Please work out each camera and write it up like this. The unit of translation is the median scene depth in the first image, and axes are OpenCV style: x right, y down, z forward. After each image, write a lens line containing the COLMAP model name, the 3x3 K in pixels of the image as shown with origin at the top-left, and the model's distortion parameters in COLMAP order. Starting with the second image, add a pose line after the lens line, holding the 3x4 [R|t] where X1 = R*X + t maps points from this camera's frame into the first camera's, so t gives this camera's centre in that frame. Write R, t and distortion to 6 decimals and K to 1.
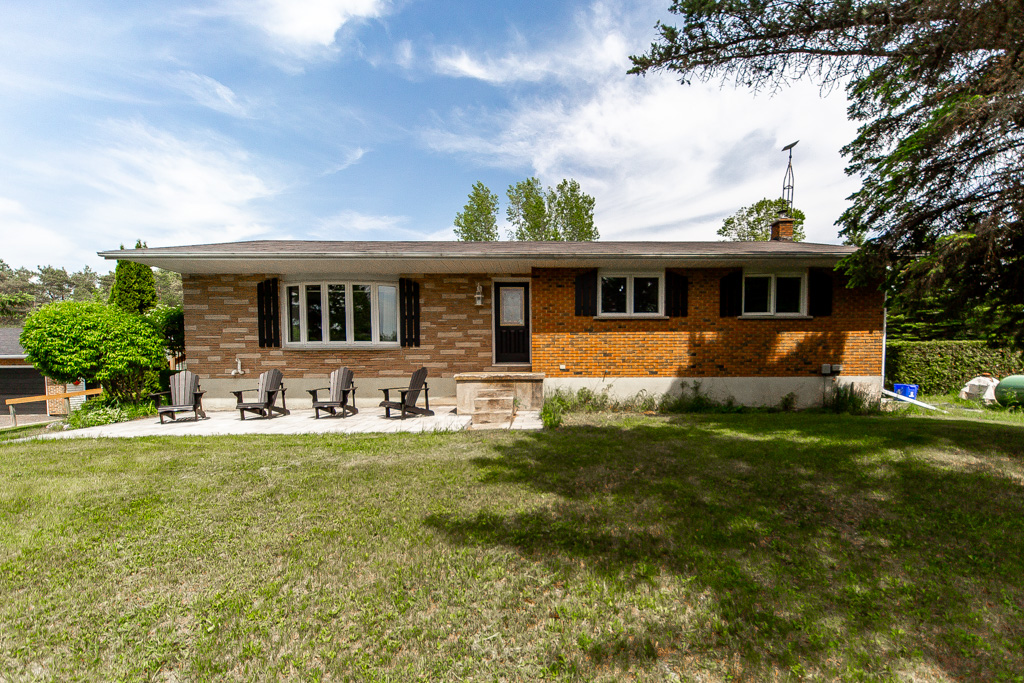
lens RADIAL K [[426.7, 0, 517.6], [0, 426.7, 340.4], [0, 0, 1]] dist [0.012531, 0.000815]
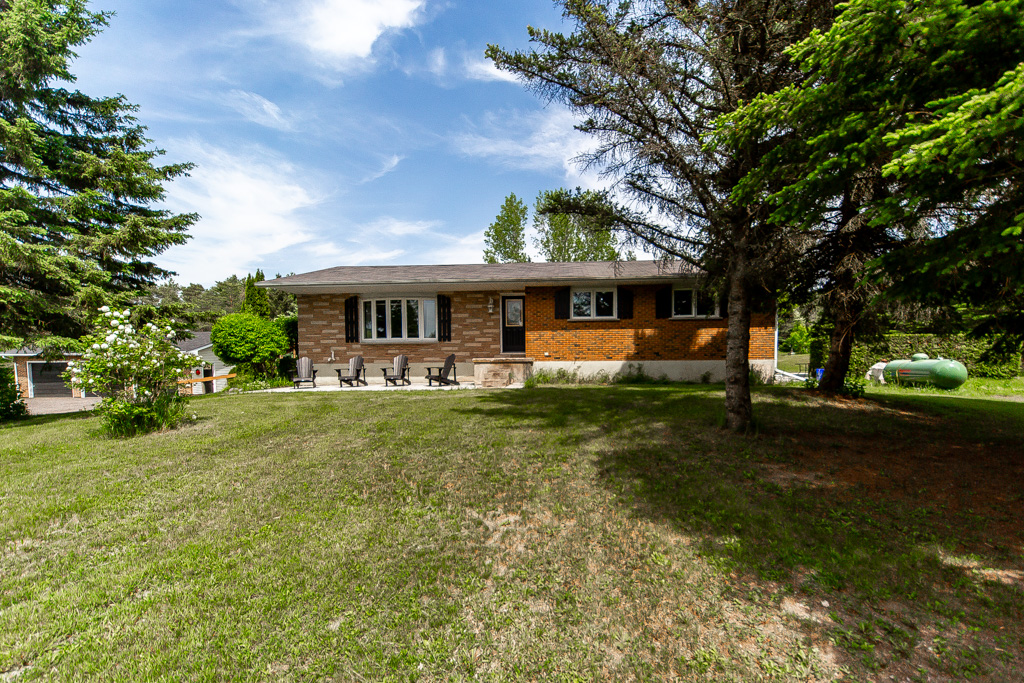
lens RADIAL K [[426.7, 0, 511.3], [0, 426.7, 349.1], [0, 0, 1]] dist [0.012531, 0.000815]
pose [[0.995645, -0.005301, -0.093076, 0.111874], [0.006922, 0.999830, 0.017108, 0.017646], [0.092969, -0.017677, 0.995512, -0.431850]]
